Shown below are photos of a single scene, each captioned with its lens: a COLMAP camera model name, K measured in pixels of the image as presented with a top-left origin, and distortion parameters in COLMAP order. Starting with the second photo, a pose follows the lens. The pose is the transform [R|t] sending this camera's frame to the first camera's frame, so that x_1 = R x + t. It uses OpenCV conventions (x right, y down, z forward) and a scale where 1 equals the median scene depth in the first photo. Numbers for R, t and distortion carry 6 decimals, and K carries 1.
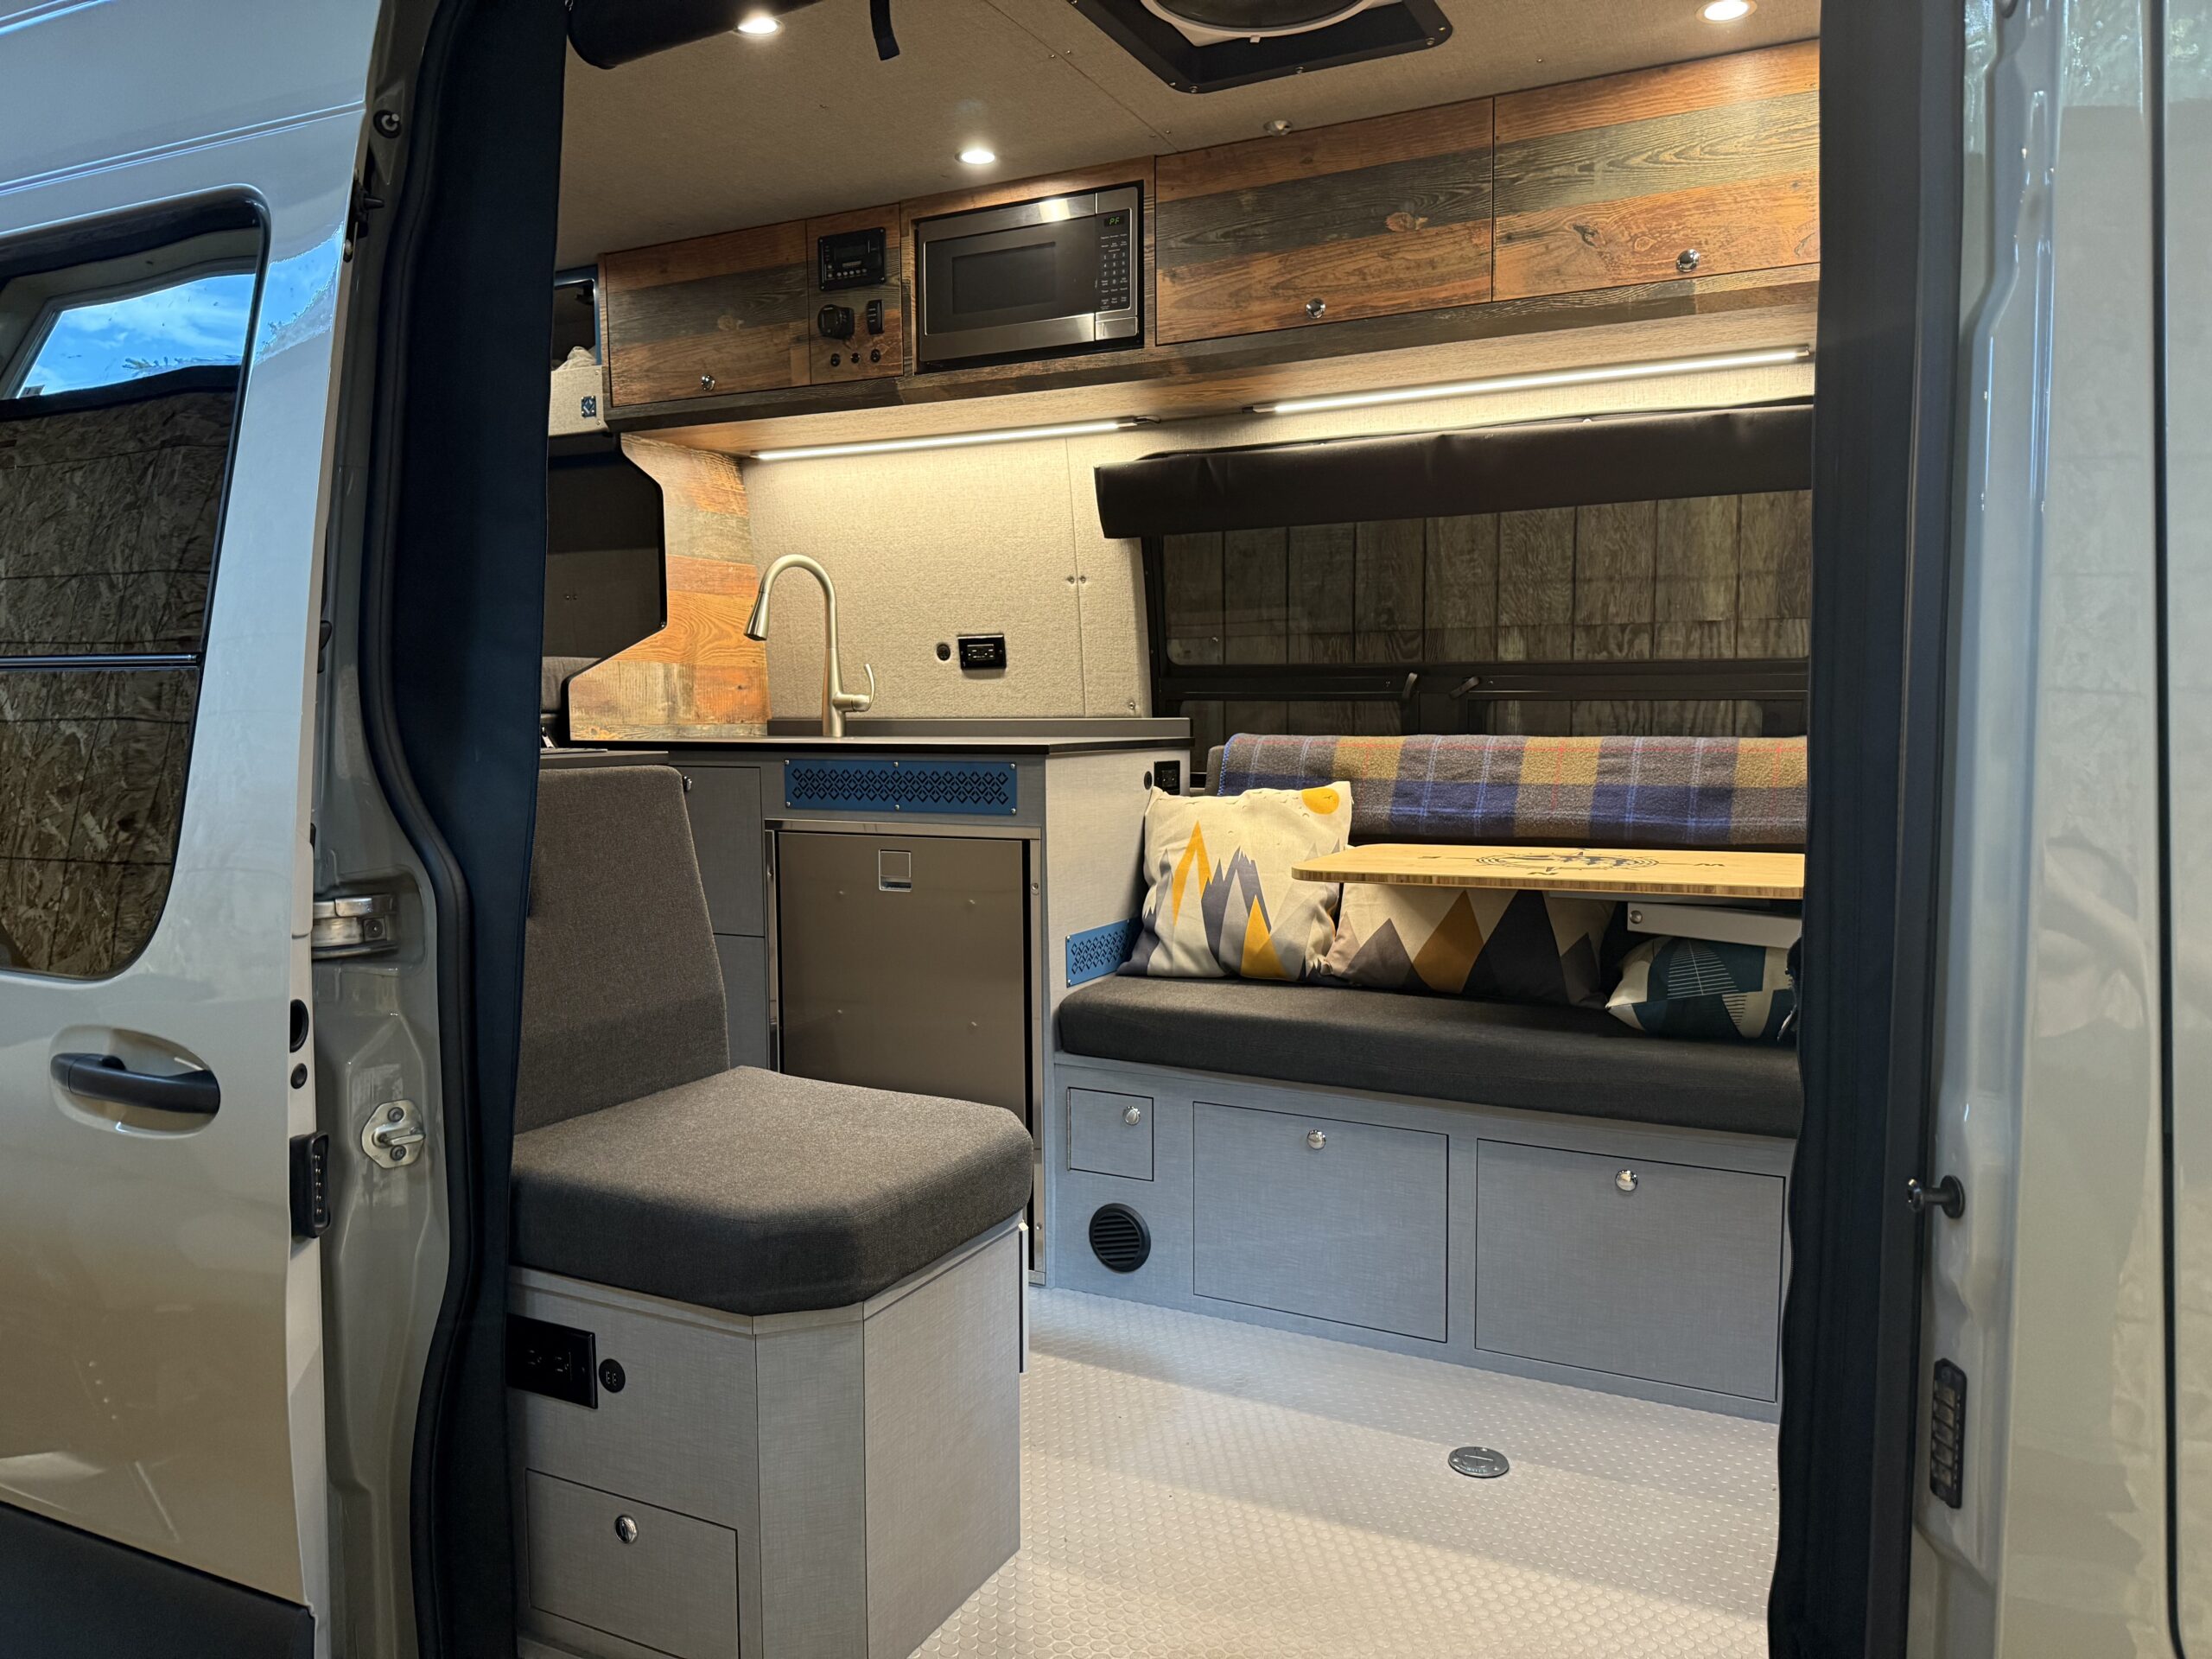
lens RADIAL K [[1565.6, 0, 1099.4], [0, 1565.6, 868.1], [0, 0, 1]] dist [0.046684, -0.068215]
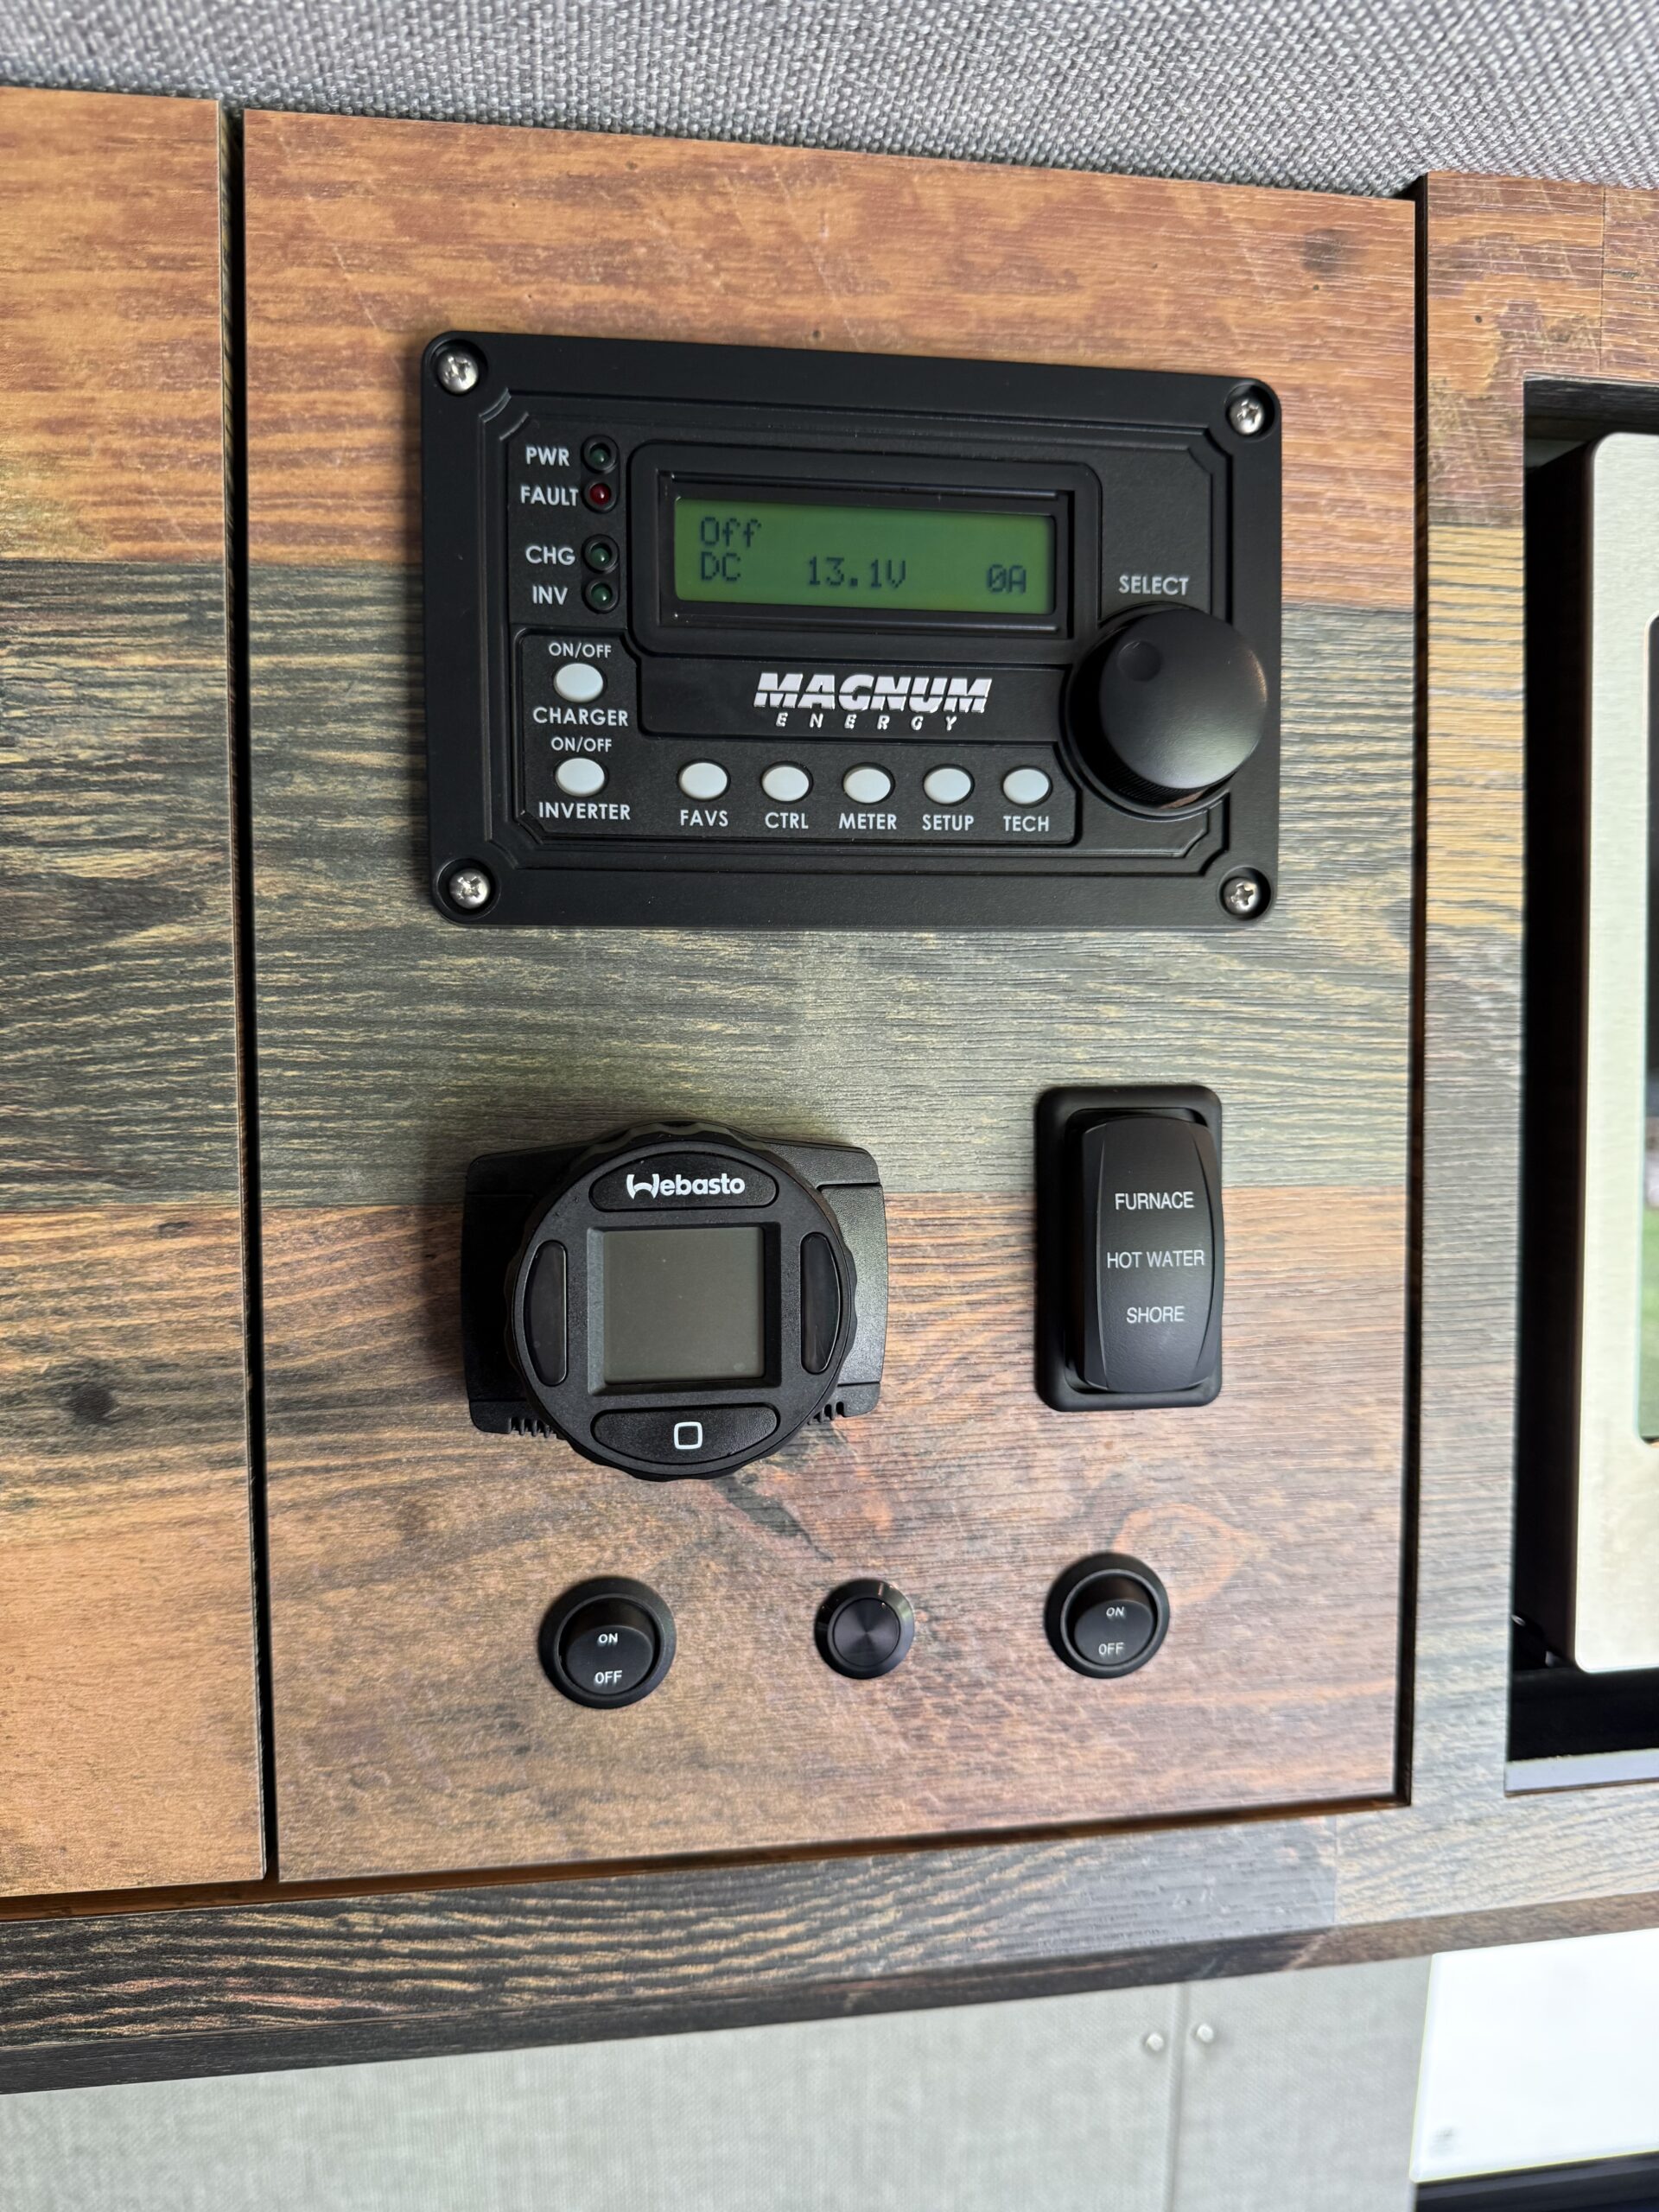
lens RADIAL K [[1565.6, 0, 824.6], [0, 1565.6, 1121.9], [0, 0, 1]] dist [0.046684, -0.068215]
pose [[0.811659, -0.029983, 0.583361, -0.224575], [0.068630, 0.996660, -0.044263, -0.371334], [-0.580085, 0.075962, 0.811006, 0.973024]]
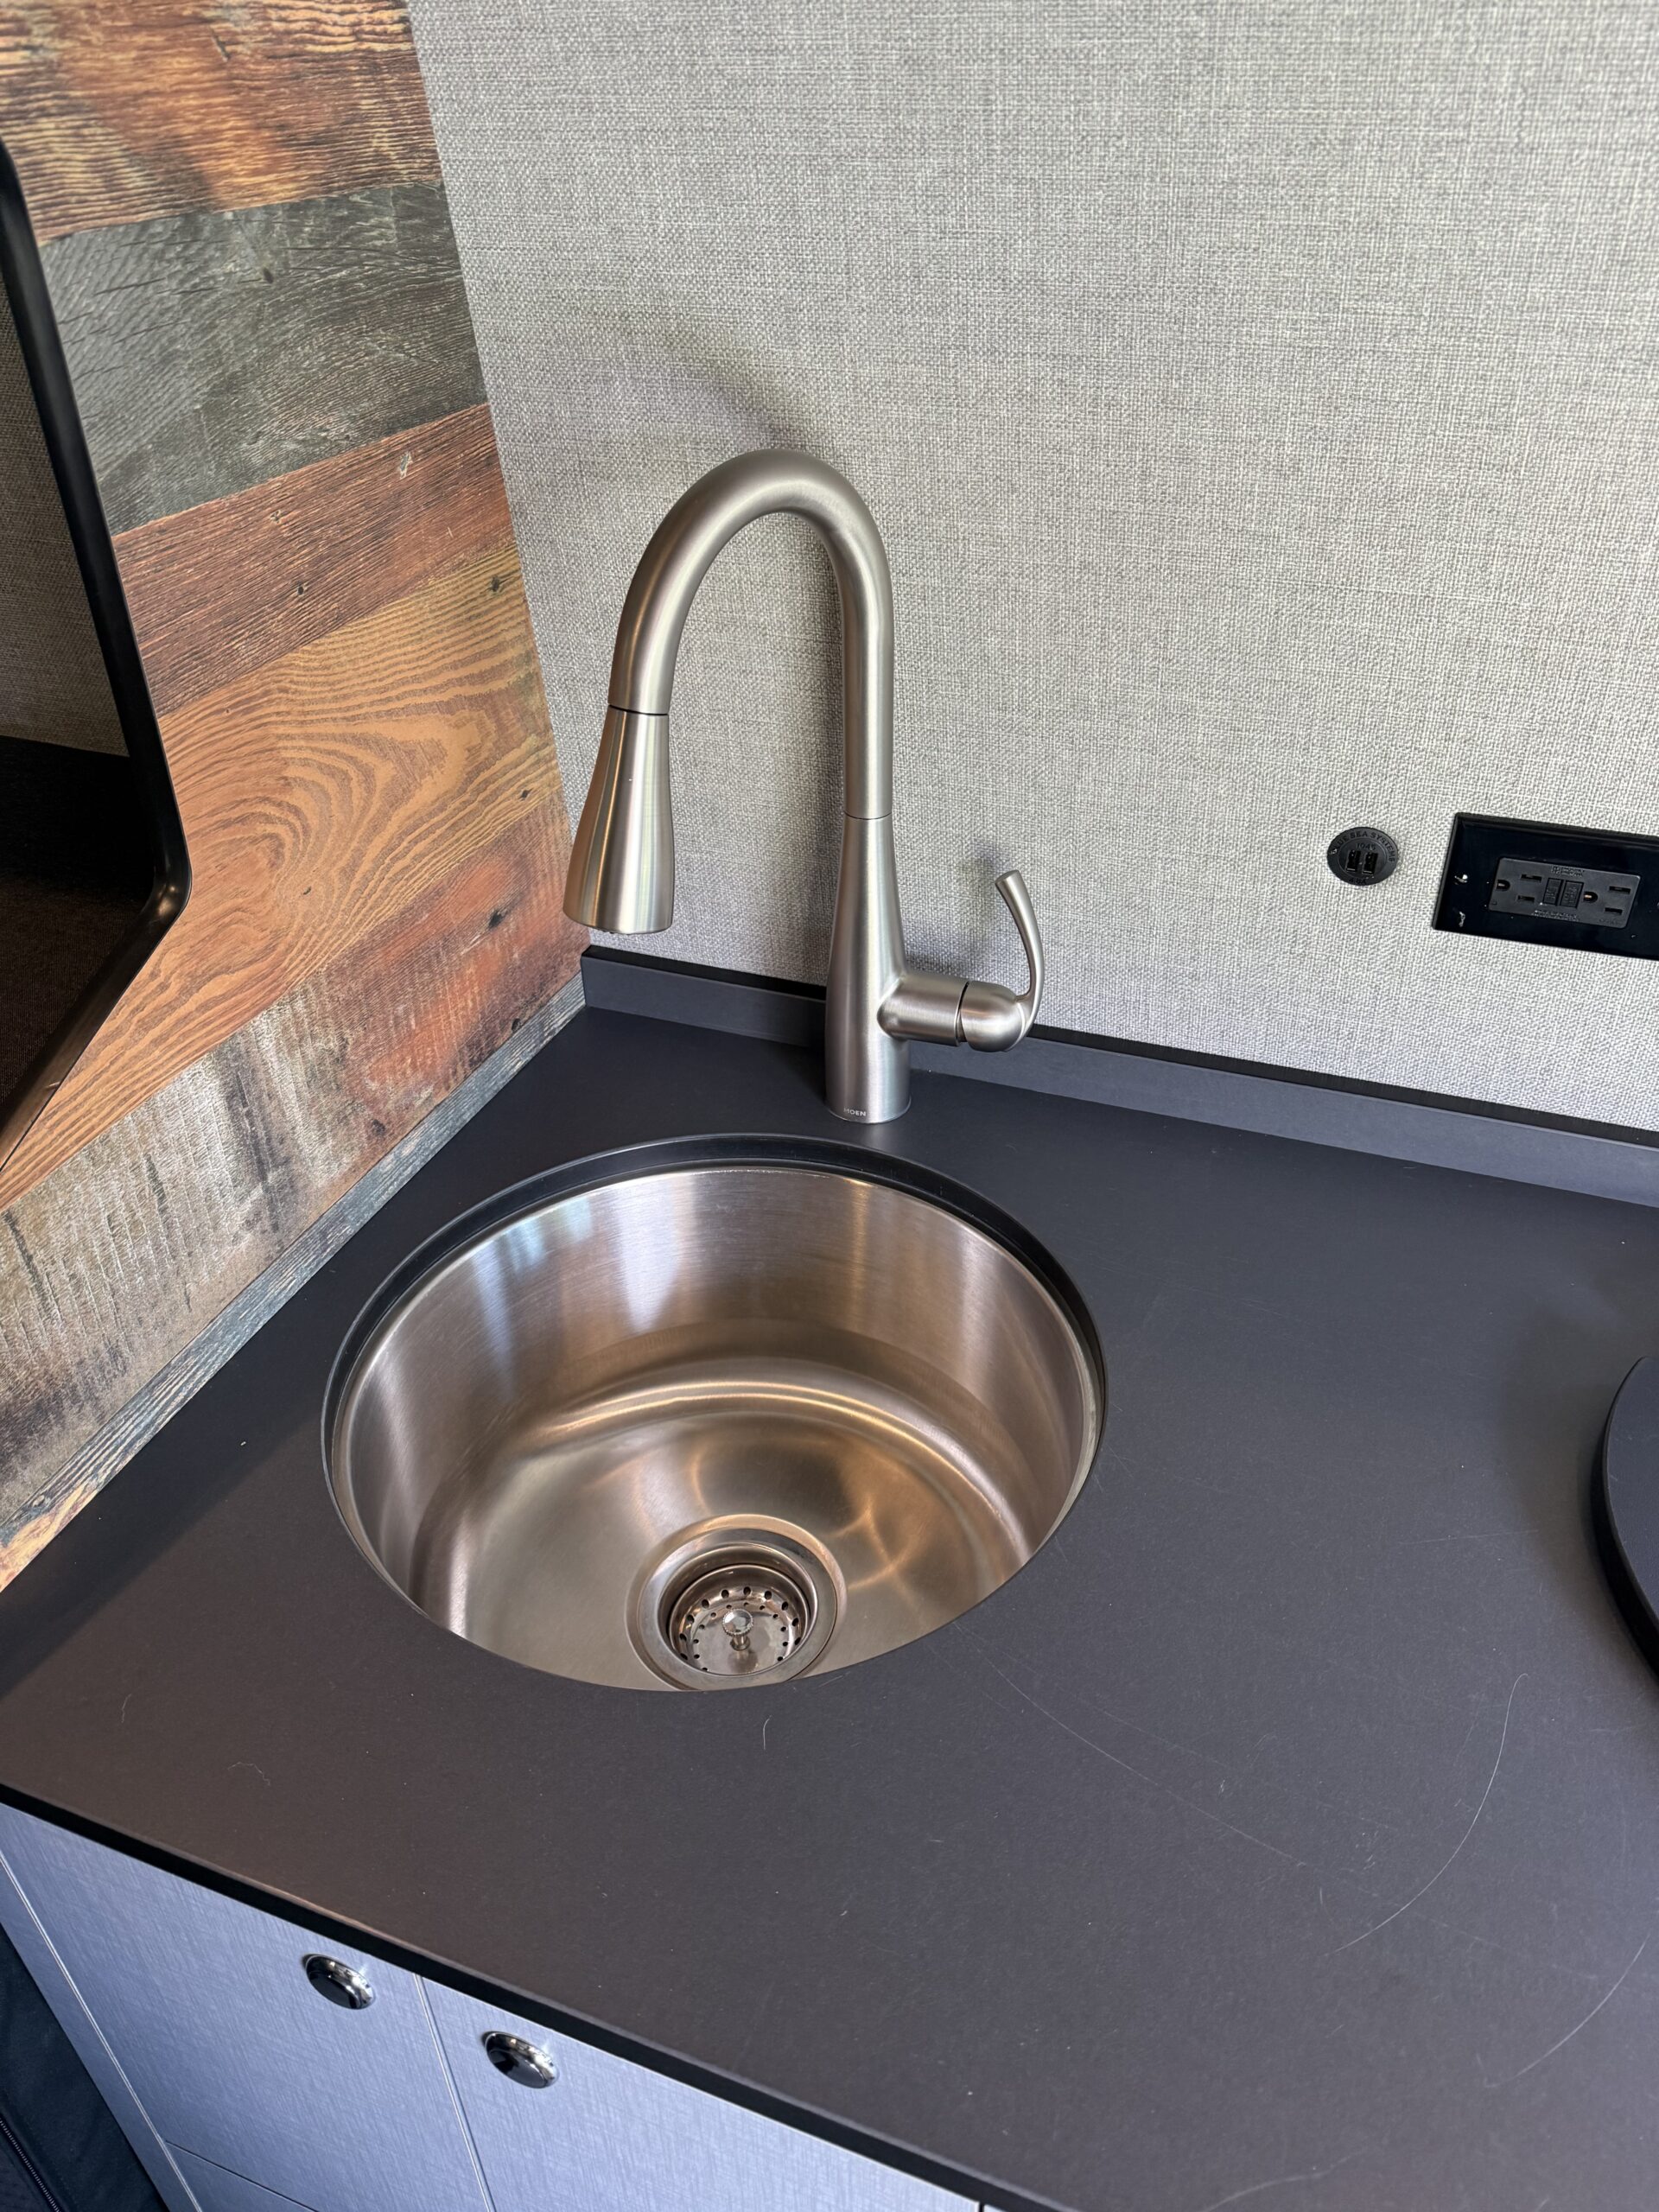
lens RADIAL K [[1565.6, 0, 857.0], [0, 1565.6, 1098.8], [0, 0, 1]] dist [0.046684, -0.068215]
pose [[0.989692, -0.080877, 0.118190, -0.262083], [0.014628, 0.878047, 0.478351, -0.278602], [-0.142464, -0.471692, 0.870179, 0.966699]]
